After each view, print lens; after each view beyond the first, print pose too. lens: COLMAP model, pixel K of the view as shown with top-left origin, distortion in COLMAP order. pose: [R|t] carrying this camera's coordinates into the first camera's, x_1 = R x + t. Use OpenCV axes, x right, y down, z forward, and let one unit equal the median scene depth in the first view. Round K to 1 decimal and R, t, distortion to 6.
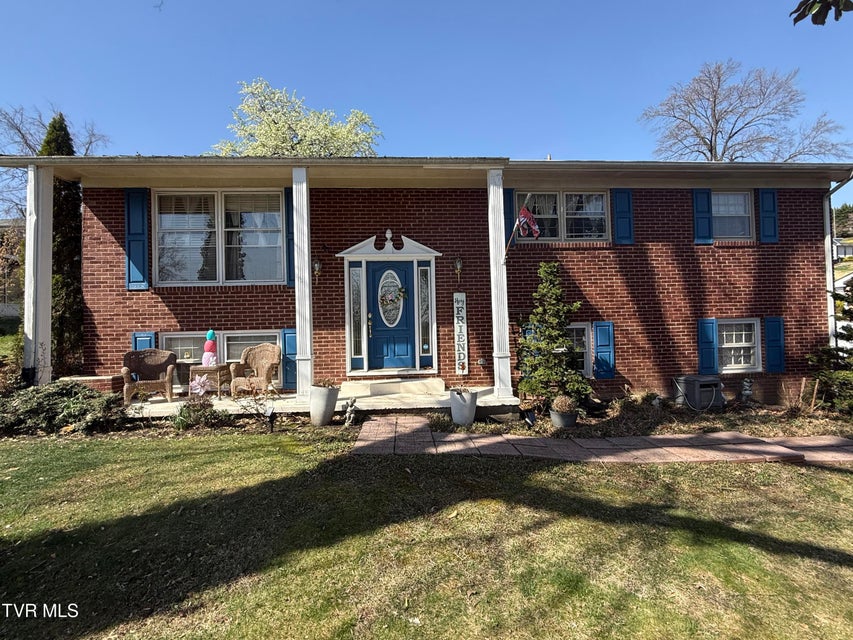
lens RADIAL K [[404.0, 0, 426.7], [0, 404.0, 322.2], [0, 0, 1]] dist [-0.002068, -0.000011]
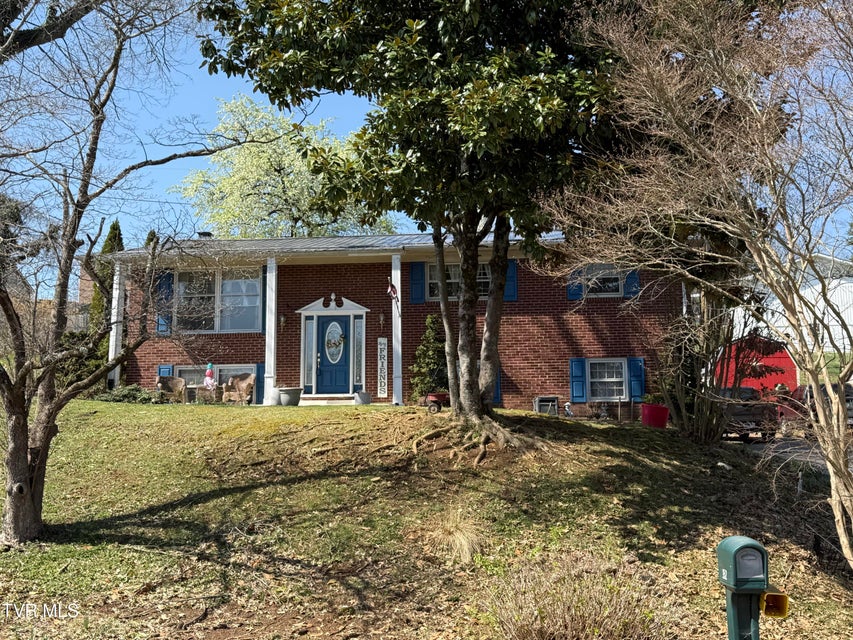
lens RADIAL K [[990.1, 0, 421.5], [0, 990.1, 318.7], [0, 0, 1]] dist [0.118104, 0.000000]
pose [[0.984341, -0.009472, -0.176019, 0.811078], [-0.017978, 0.987954, -0.153700, 0.380537], [0.175355, 0.154457, 0.972314, -2.271246]]
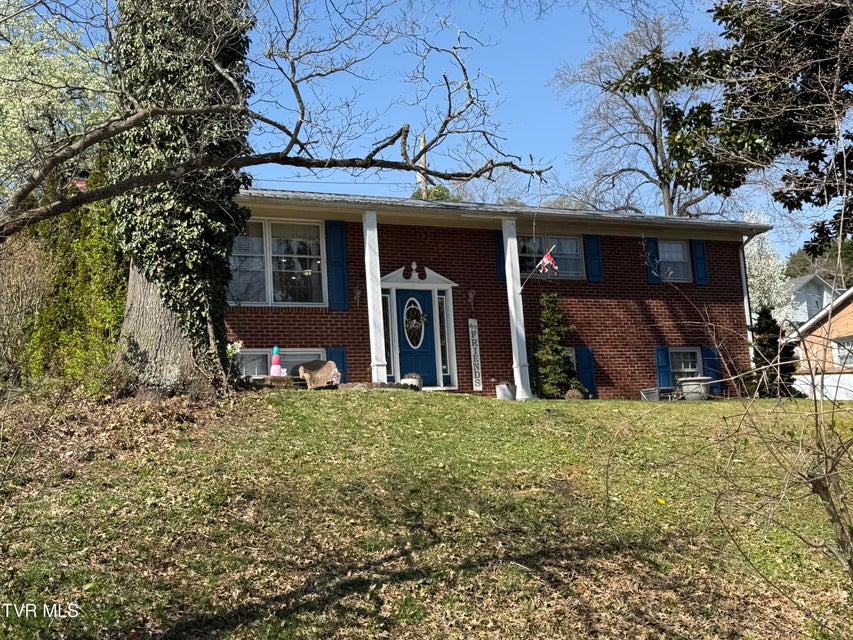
lens RADIAL K [[990.1, 0, 421.8], [0, 990.1, 320.7], [0, 0, 1]] dist [0.118104, 0.000000]
pose [[0.933665, 0.020515, 0.357560, -1.055598], [0.032421, 0.989418, -0.141428, 0.323567], [-0.356677, 0.143639, 0.923119, -1.527108]]
